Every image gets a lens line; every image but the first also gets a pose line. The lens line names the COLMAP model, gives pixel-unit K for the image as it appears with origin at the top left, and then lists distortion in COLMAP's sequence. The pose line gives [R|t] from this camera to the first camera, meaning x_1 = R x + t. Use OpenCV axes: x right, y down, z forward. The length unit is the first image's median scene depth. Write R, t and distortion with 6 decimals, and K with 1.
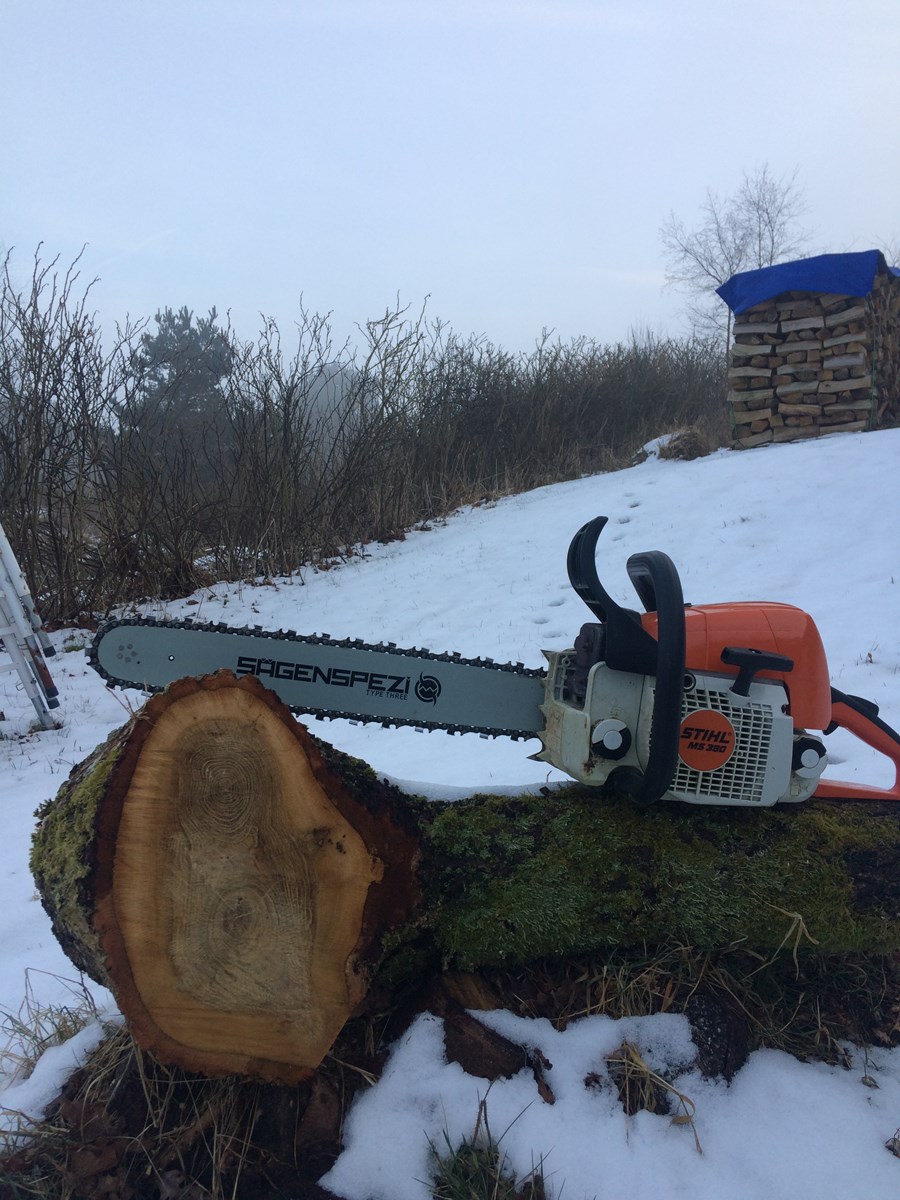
lens RADIAL K [[1027.6, 0, 446.7], [0, 1027.6, 595.4], [0, 0, 1]] dist [0.132604, -0.190054]
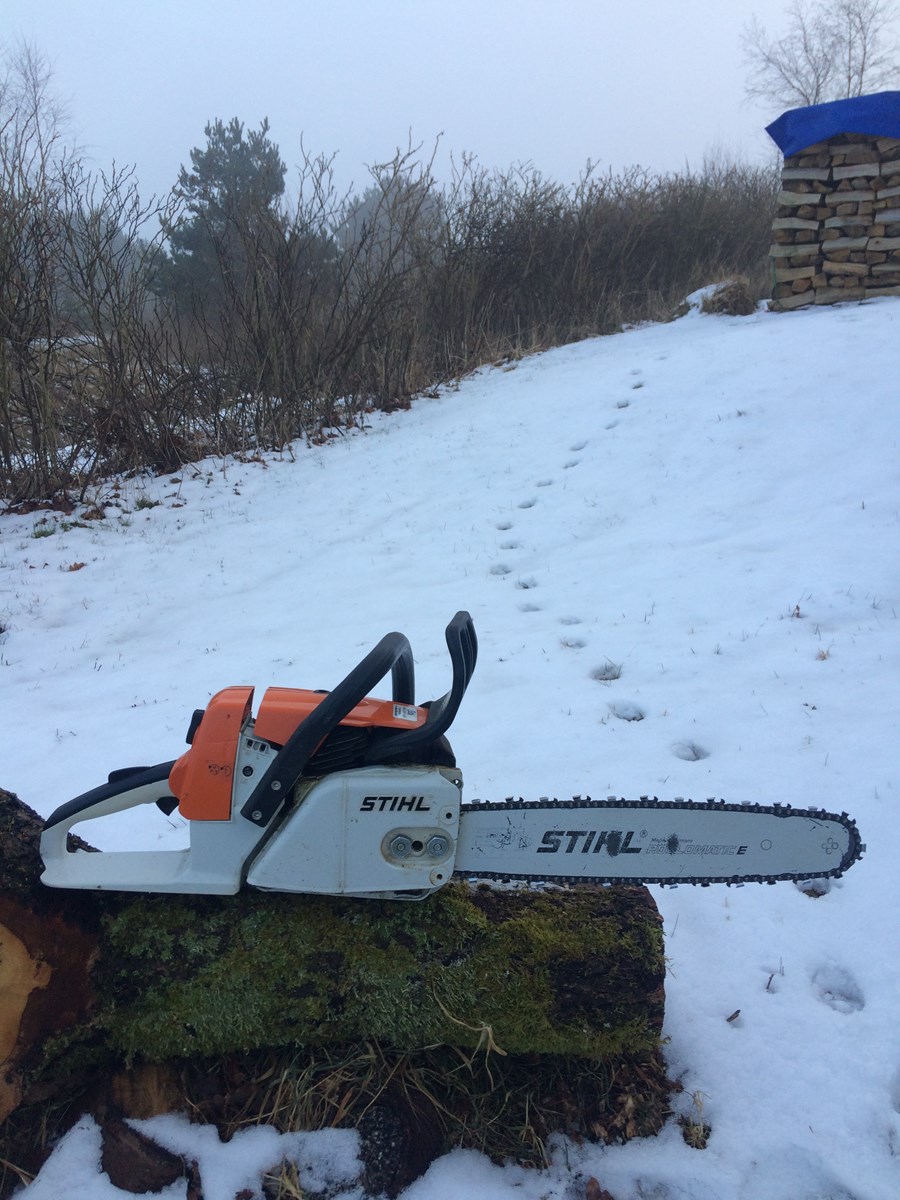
lens RADIAL K [[1027.6, 0, 439.2], [0, 1027.6, 599.6], [0, 0, 1]] dist [0.132604, -0.190054]
pose [[0.997486, 0.033015, -0.062699, 0.086122], [-0.022308, 0.986148, 0.164363, -0.060186], [0.067257, -0.162551, 0.984405, 0.032228]]
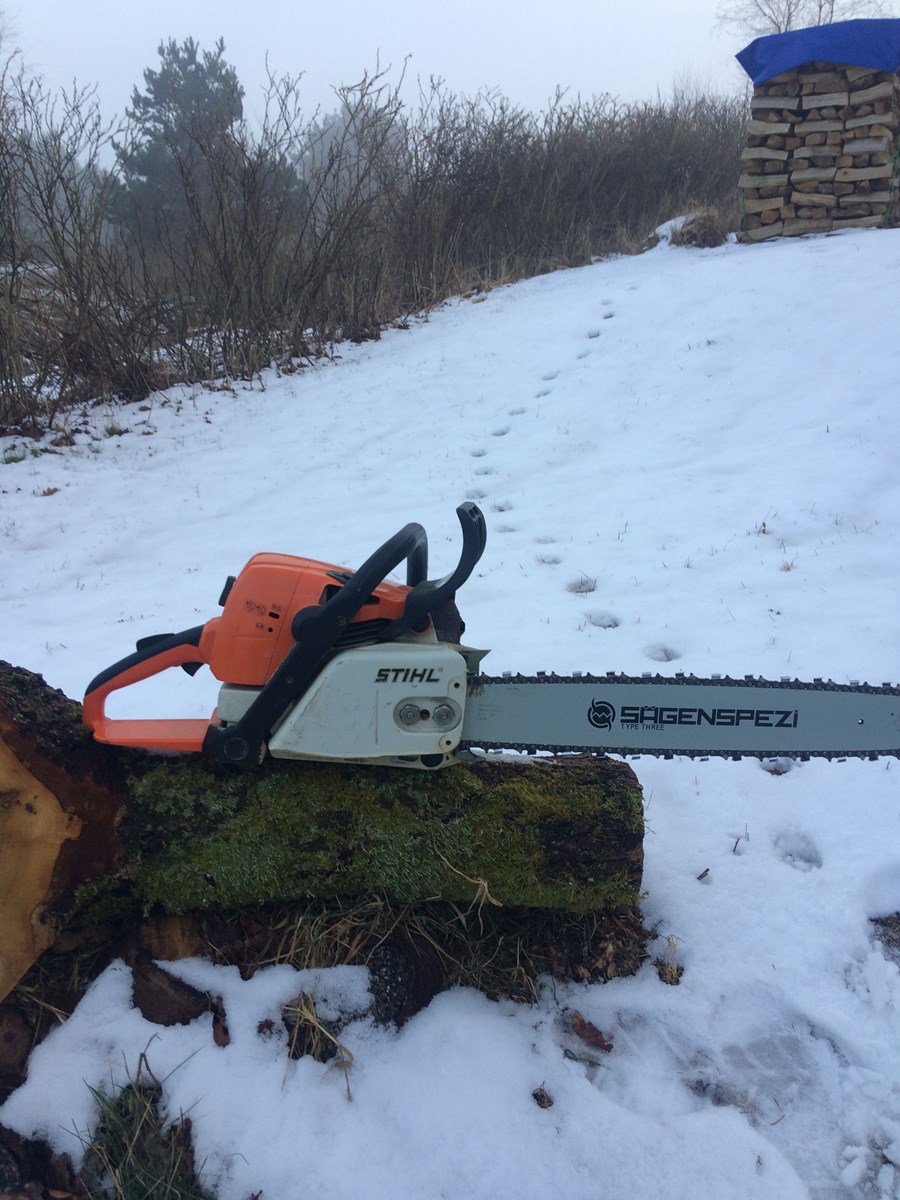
lens RADIAL K [[1027.6, 0, 441.2], [0, 1027.6, 604.2], [0, 0, 1]] dist [0.132604, -0.190054]
pose [[0.999116, 0.034417, -0.024157, 0.078289], [-0.028170, 0.974384, 0.223121, -0.049172], [0.031218, -0.222243, 0.974491, 0.012232]]
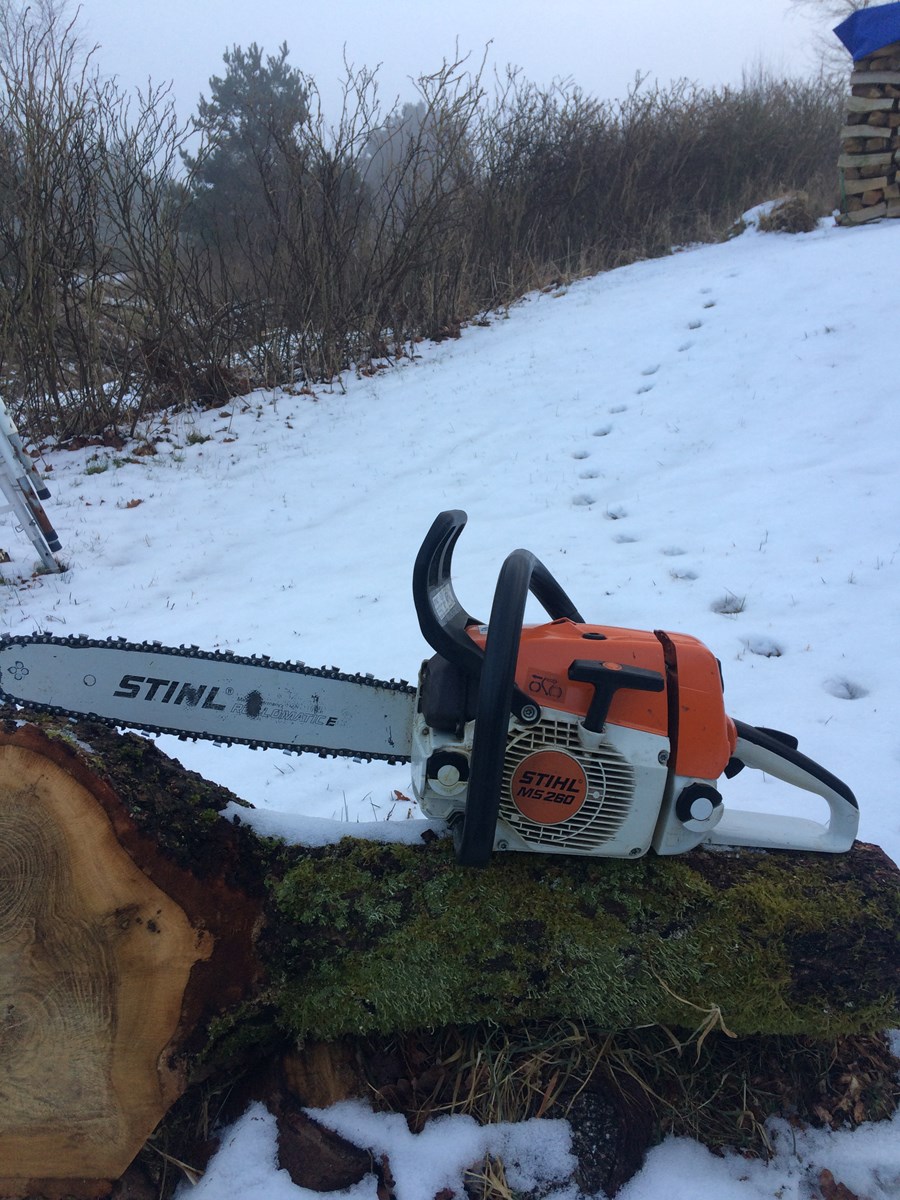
lens RADIAL K [[1027.6, 0, 440.8], [0, 1027.6, 606.8], [0, 0, 1]] dist [0.132604, -0.190054]
pose [[0.995942, 0.027160, -0.085802, 0.046492], [-0.006973, 0.973797, 0.227312, -0.047828], [0.089728, -0.225792, 0.970035, 0.065608]]
